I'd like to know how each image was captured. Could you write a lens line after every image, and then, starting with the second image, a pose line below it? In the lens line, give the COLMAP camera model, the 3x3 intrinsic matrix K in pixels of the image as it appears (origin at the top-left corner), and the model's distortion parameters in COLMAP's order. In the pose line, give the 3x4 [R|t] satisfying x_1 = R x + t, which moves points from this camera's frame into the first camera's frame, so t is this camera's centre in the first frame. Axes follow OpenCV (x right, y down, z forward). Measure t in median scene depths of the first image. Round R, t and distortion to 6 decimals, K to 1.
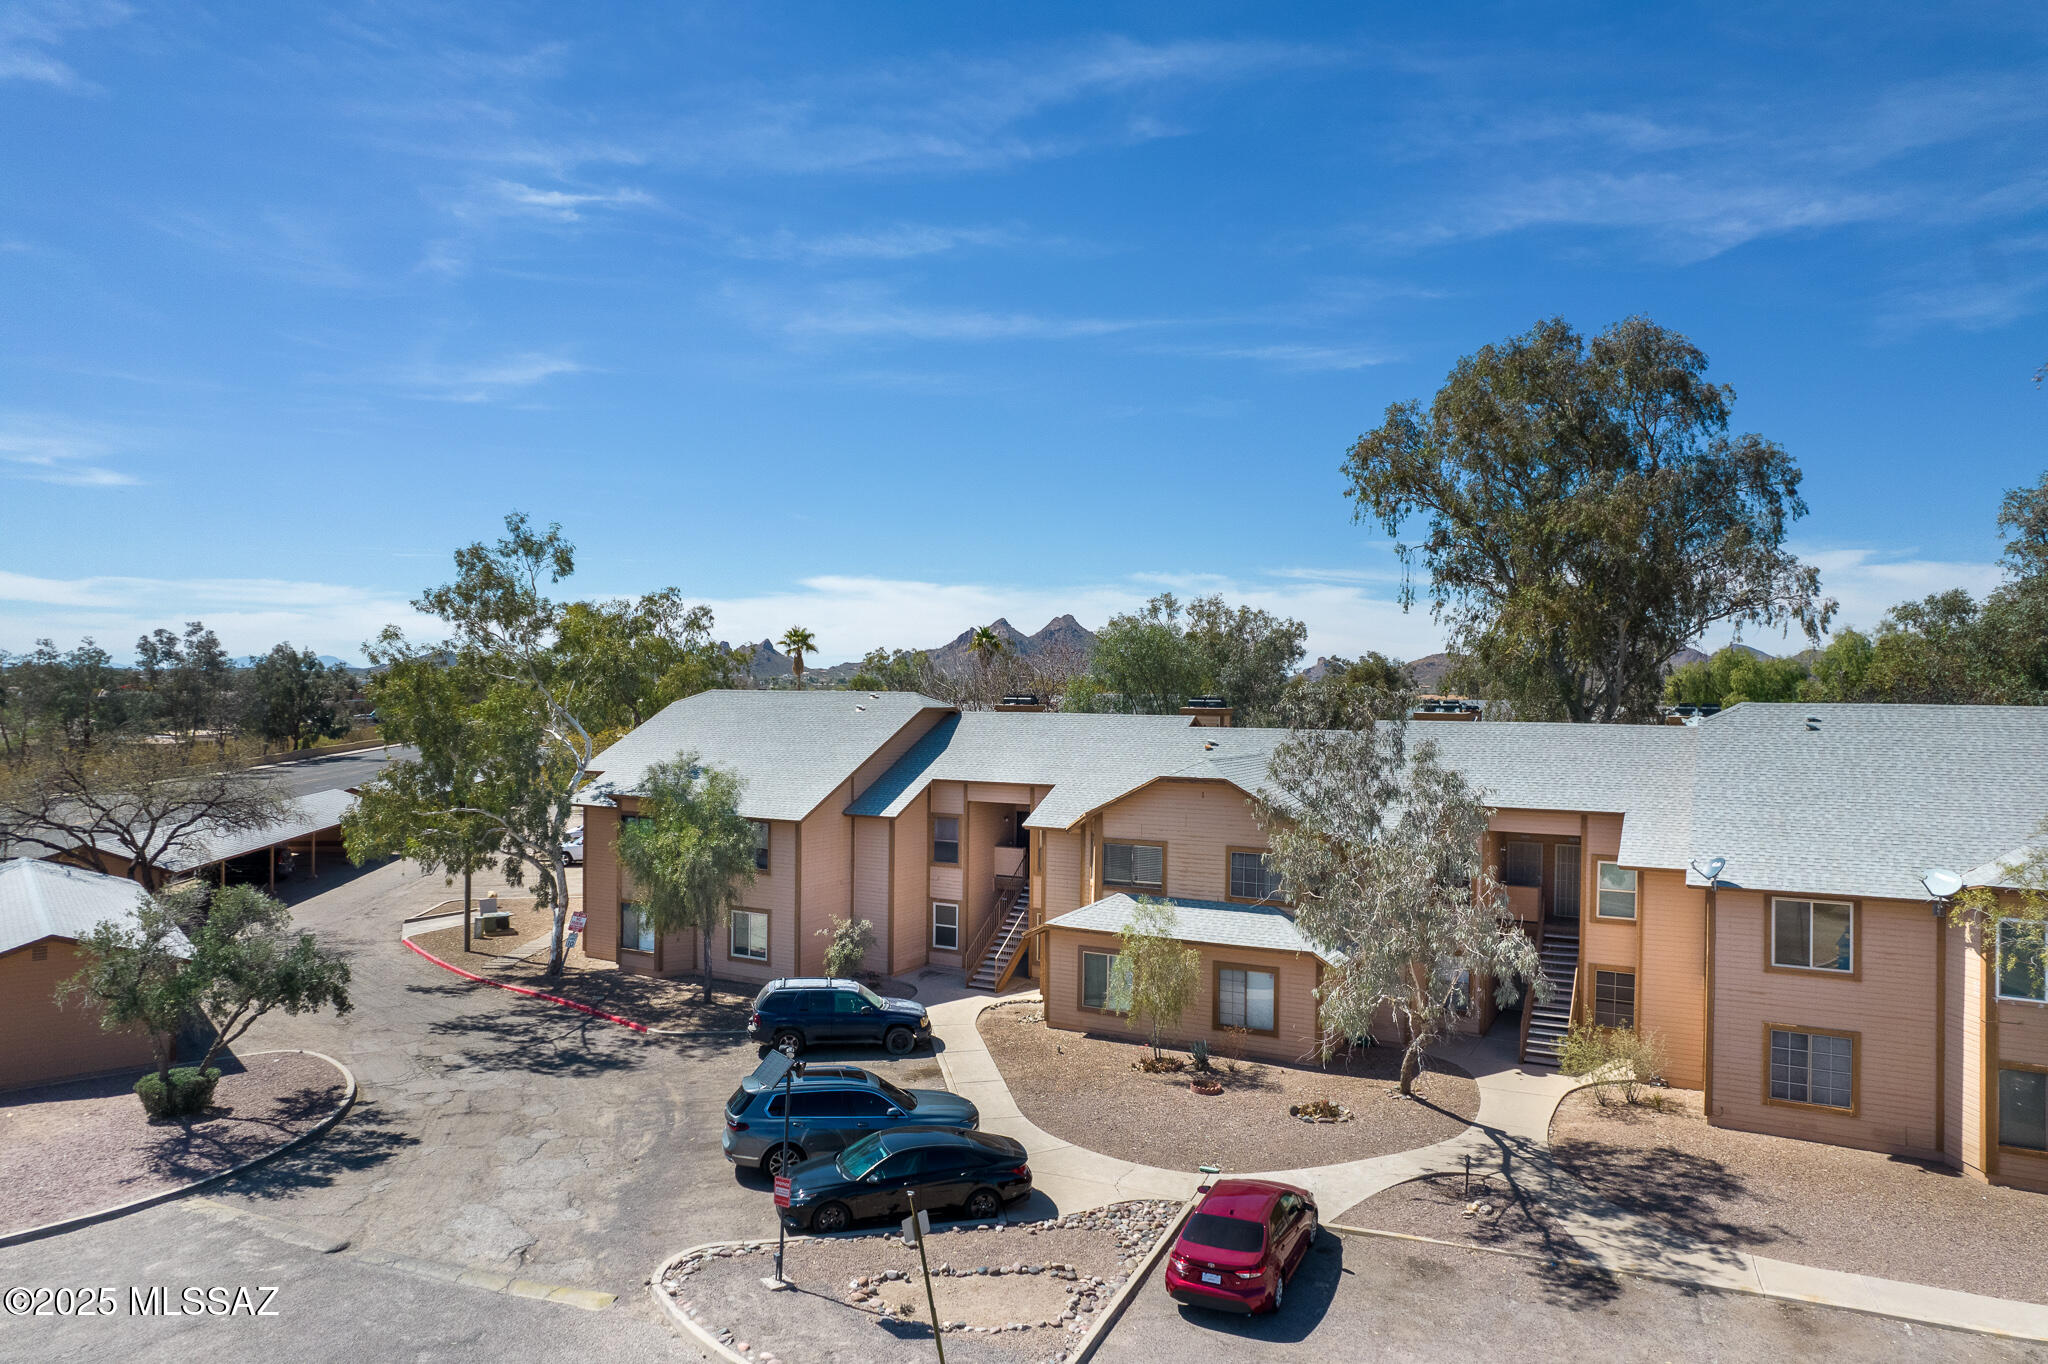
lens RADIAL K [[1055.6, 0, 1031.0], [0, 1055.6, 700.6], [0, 0, 1]] dist [-0.054044, 0.025820]
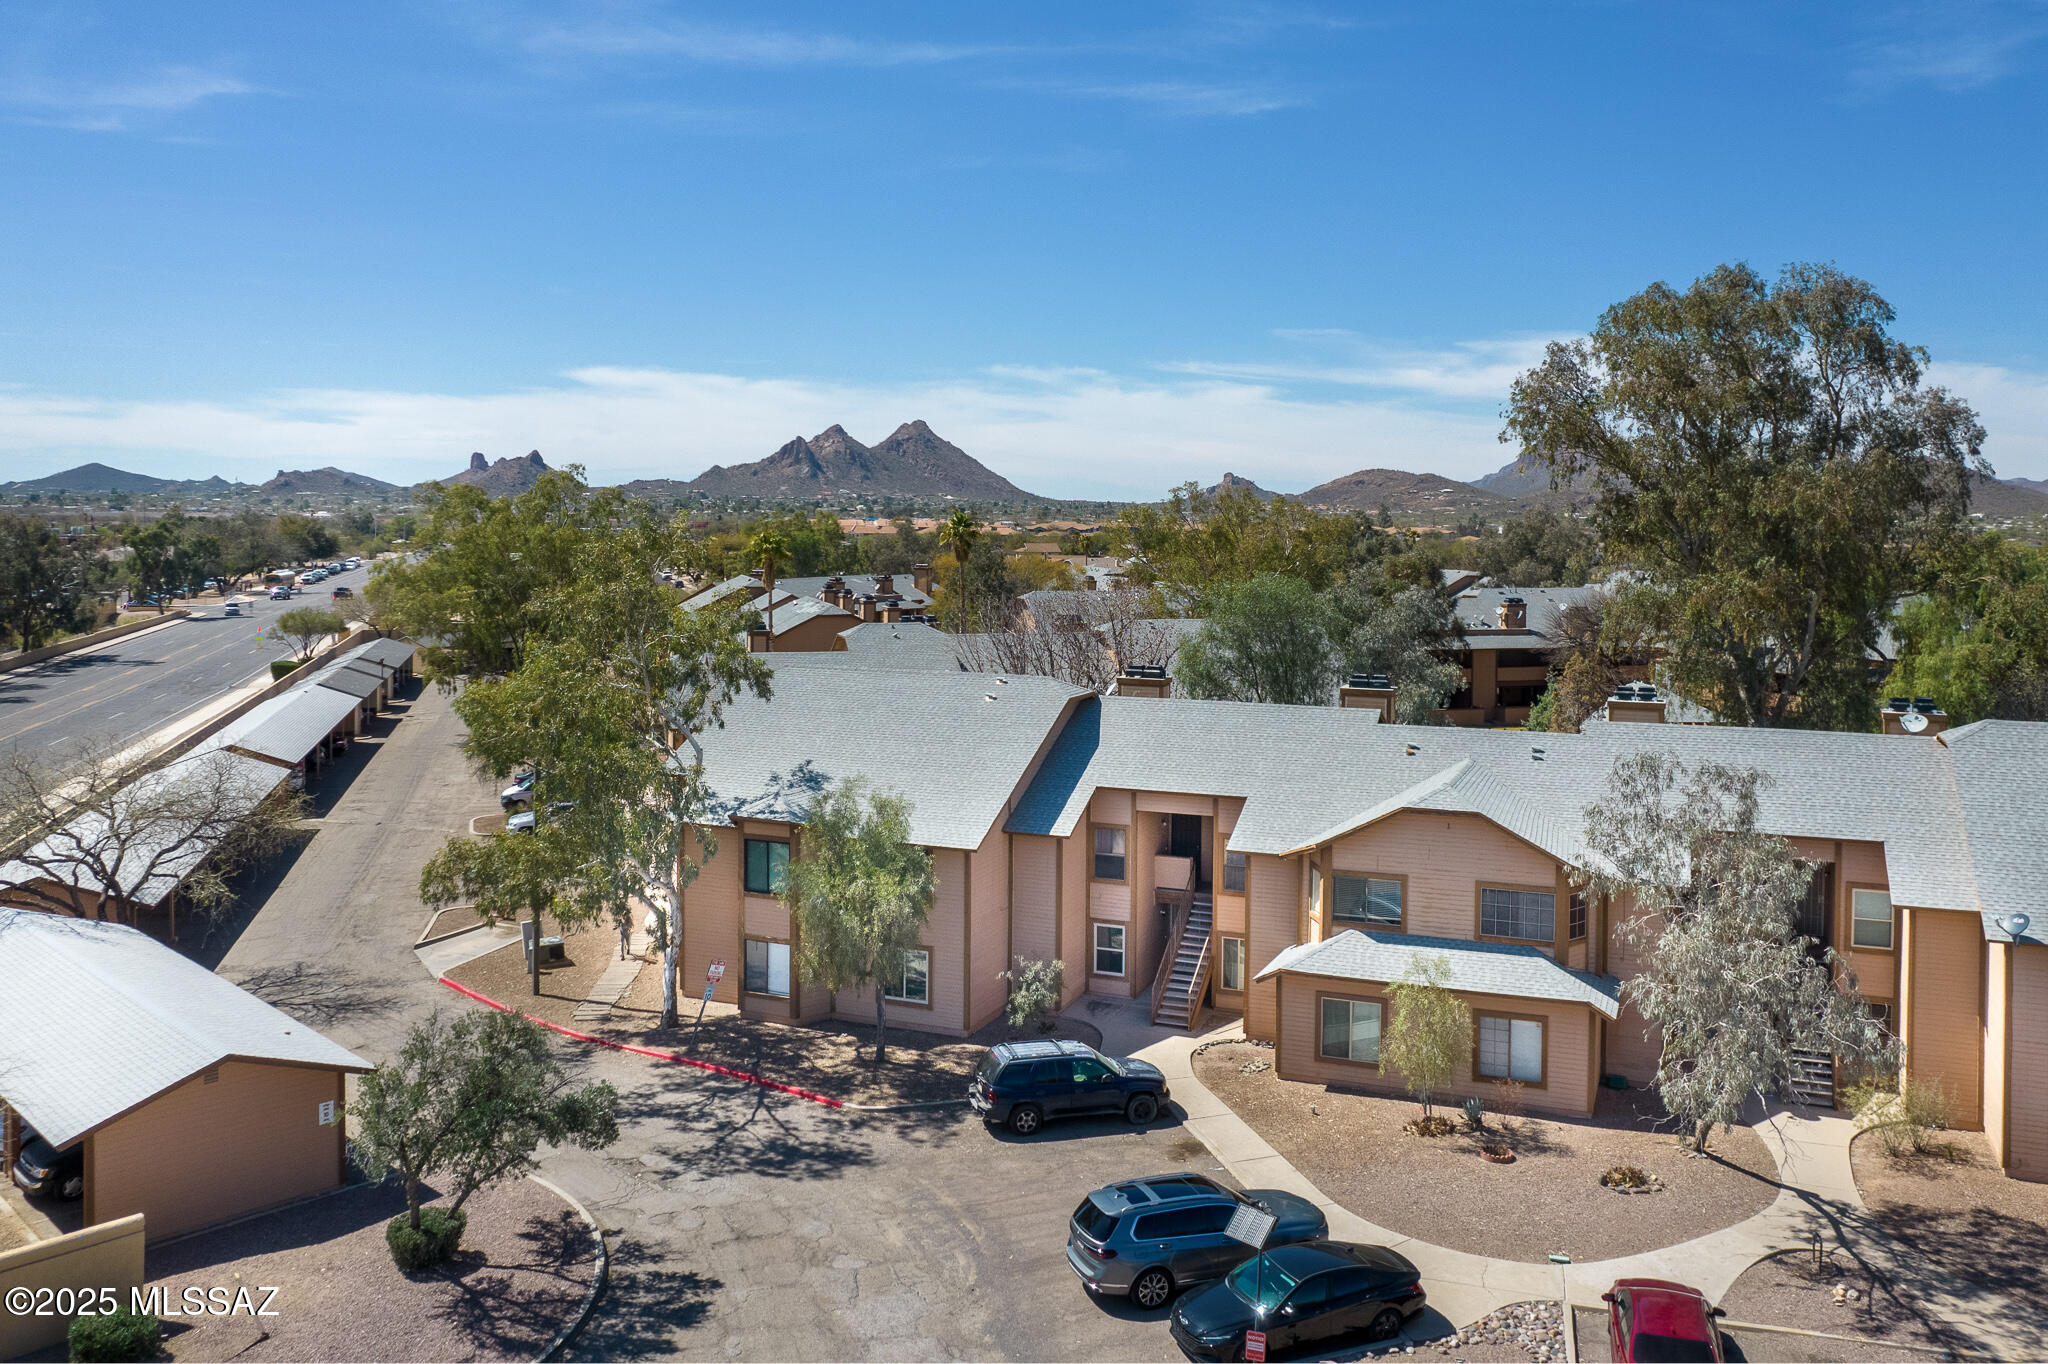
lens RADIAL K [[1303.2, 0, 1022.7], [0, 1303.2, 542.3], [0, 0, 1]] dist [-0.052053, 0.023408]
pose [[0.995636, -0.004303, 0.093222, -0.325695], [0.004280, 0.999991, 0.000448, -0.167844], [-0.093223, -0.000047, 0.995645, -0.108538]]
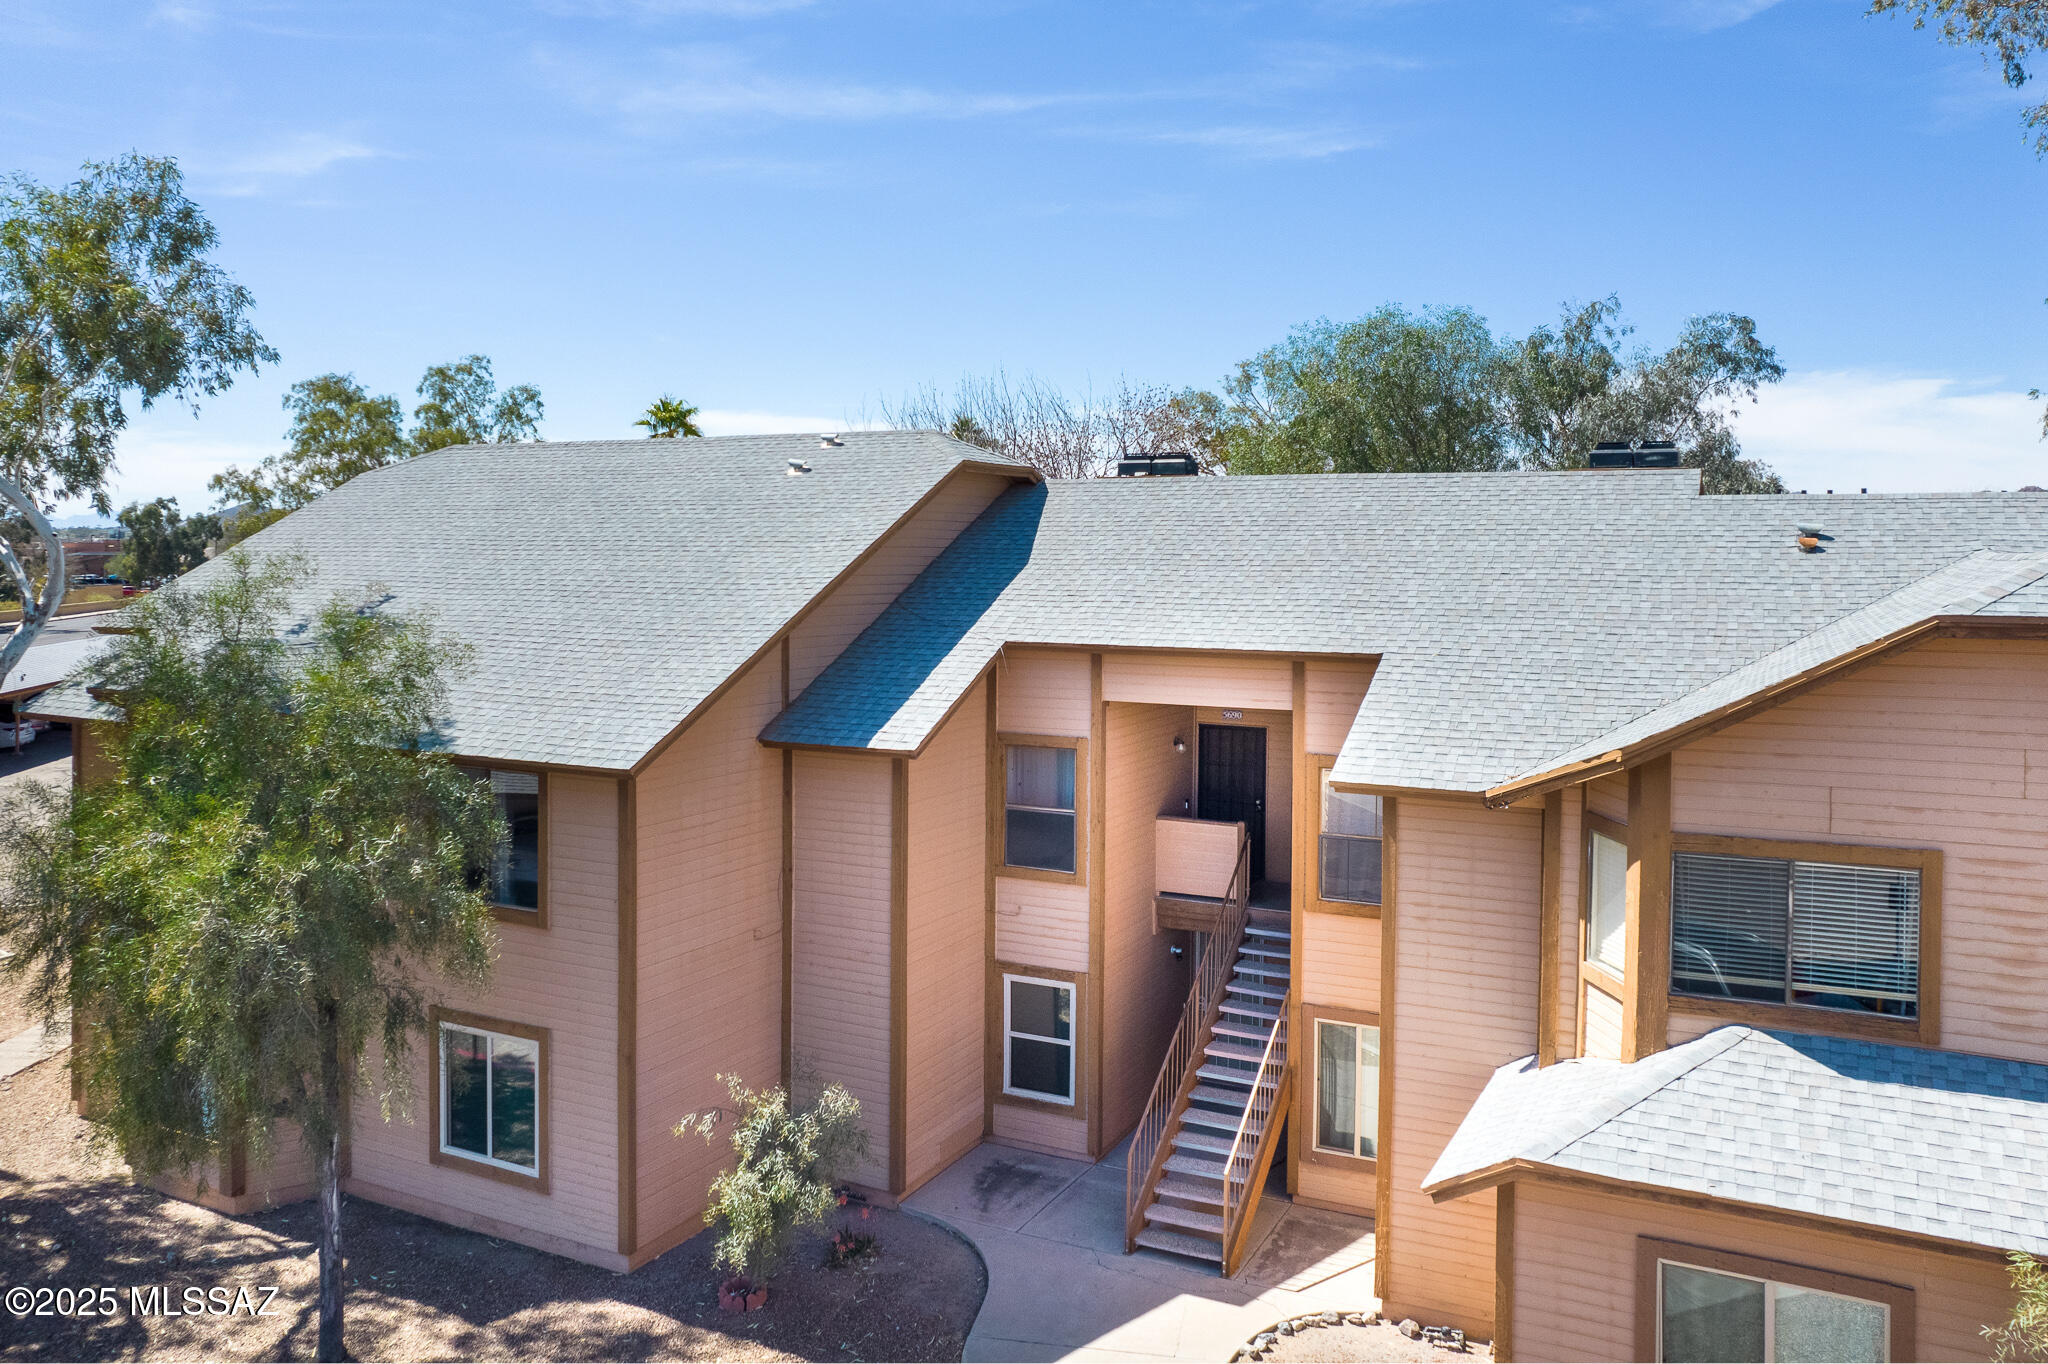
lens RADIAL K [[1327.0, 0, 1010.7], [0, 1327.0, 552.4], [0, 0, 1]] dist [-0.058901, 0.038579]
pose [[0.999703, -0.003959, 0.024050, -0.129971], [0.004029, 0.999988, -0.002865, 0.056775], [-0.024039, 0.002961, 0.999707, 0.686670]]
